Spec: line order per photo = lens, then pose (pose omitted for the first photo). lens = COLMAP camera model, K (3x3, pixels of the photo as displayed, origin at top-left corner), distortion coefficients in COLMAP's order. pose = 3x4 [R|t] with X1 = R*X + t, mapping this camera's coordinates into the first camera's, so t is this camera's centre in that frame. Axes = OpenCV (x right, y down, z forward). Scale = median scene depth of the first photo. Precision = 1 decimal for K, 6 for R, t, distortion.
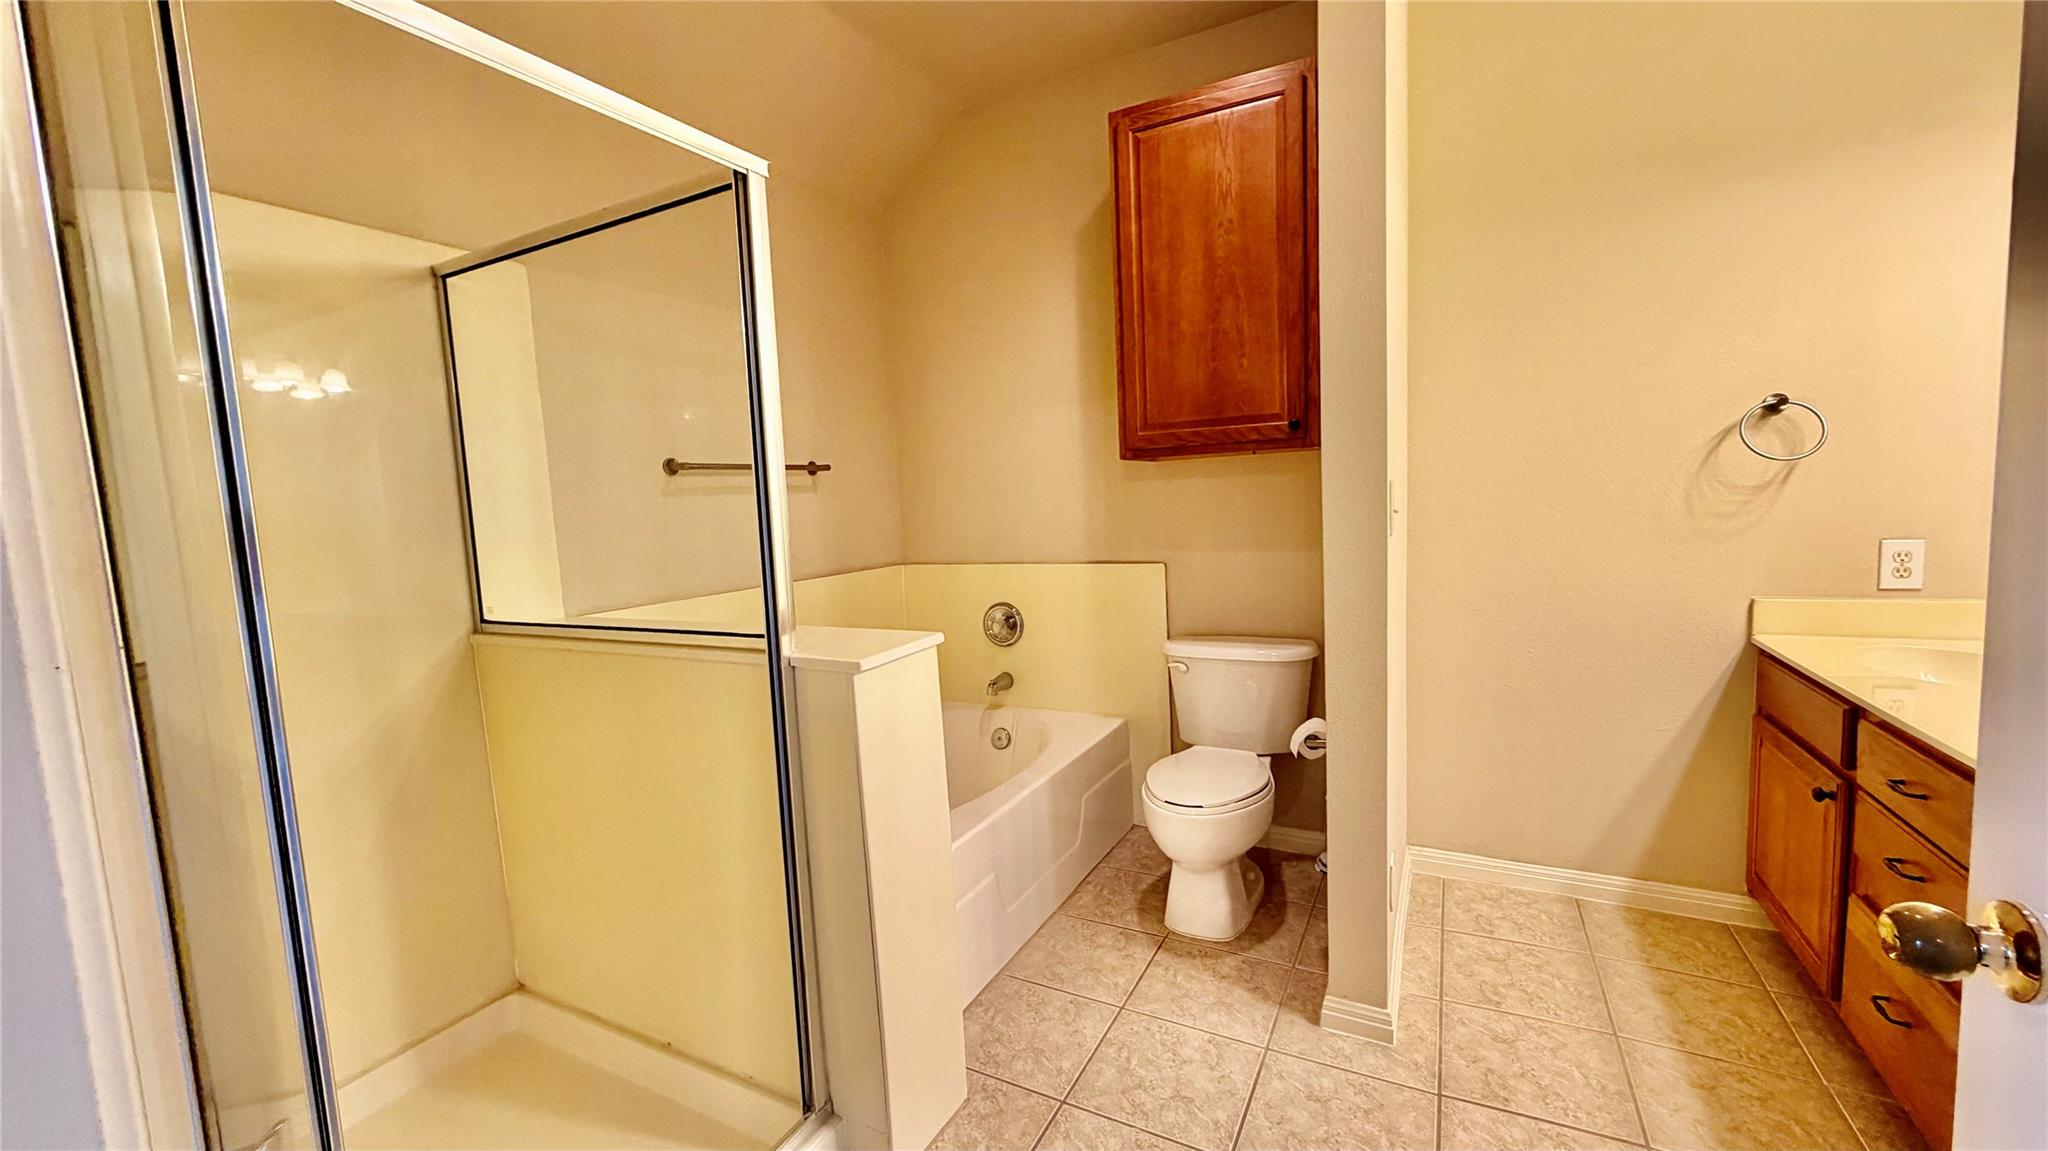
lens RADIAL K [[816.5, 0, 1018.6], [0, 816.5, 580.0], [0, 0, 1]] dist [-0.005087, 0.001569]
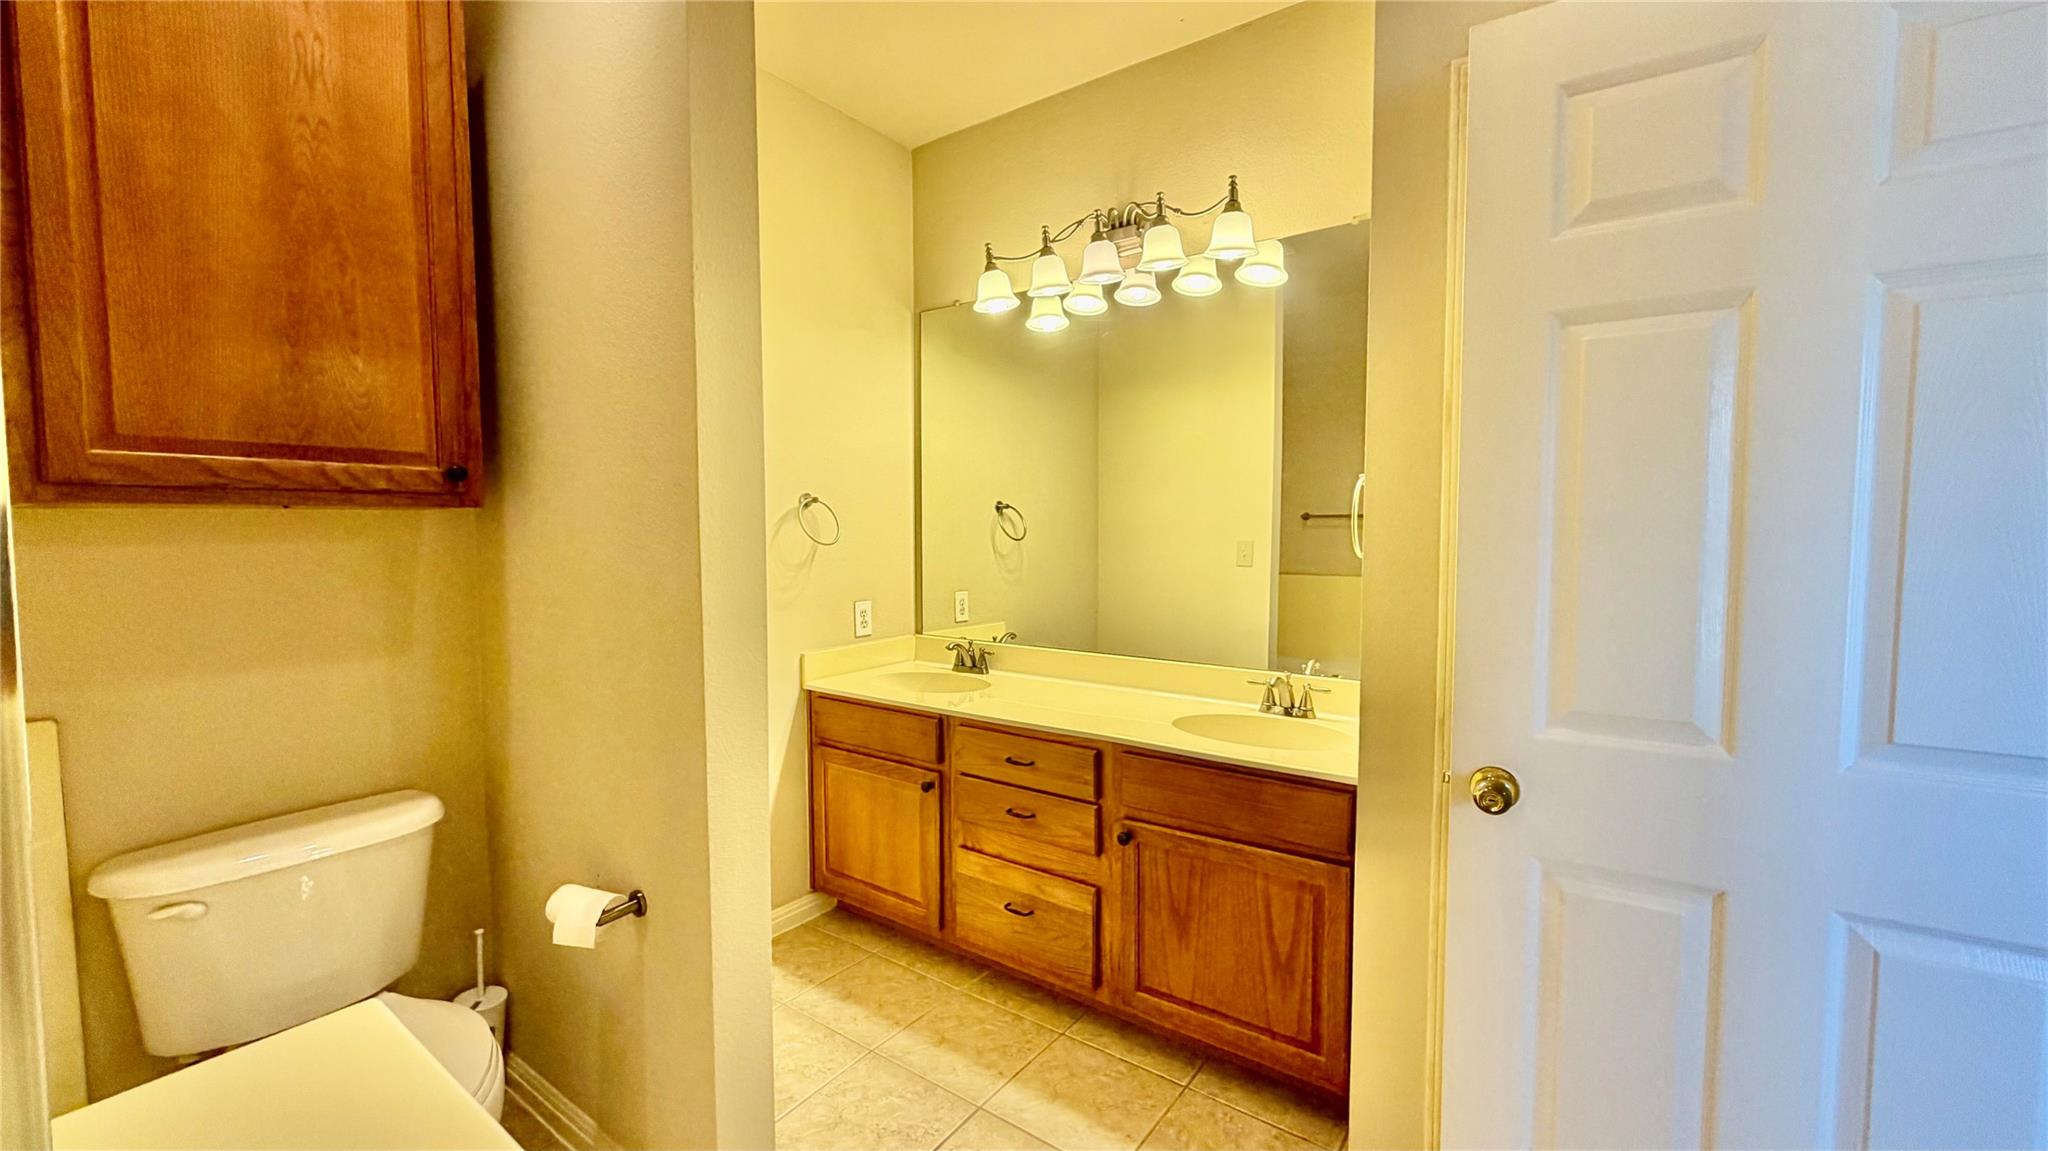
lens RADIAL K [[816.5, 0, 1021.1], [0, 816.5, 573.0], [0, 0, 1]] dist [-0.005087, 0.001569]
pose [[0.133116, -0.013231, 0.991012, -0.269604], [0.094103, 0.995562, 0.000652, -0.063348], [-0.986623, 0.093170, 0.133770, 0.446113]]
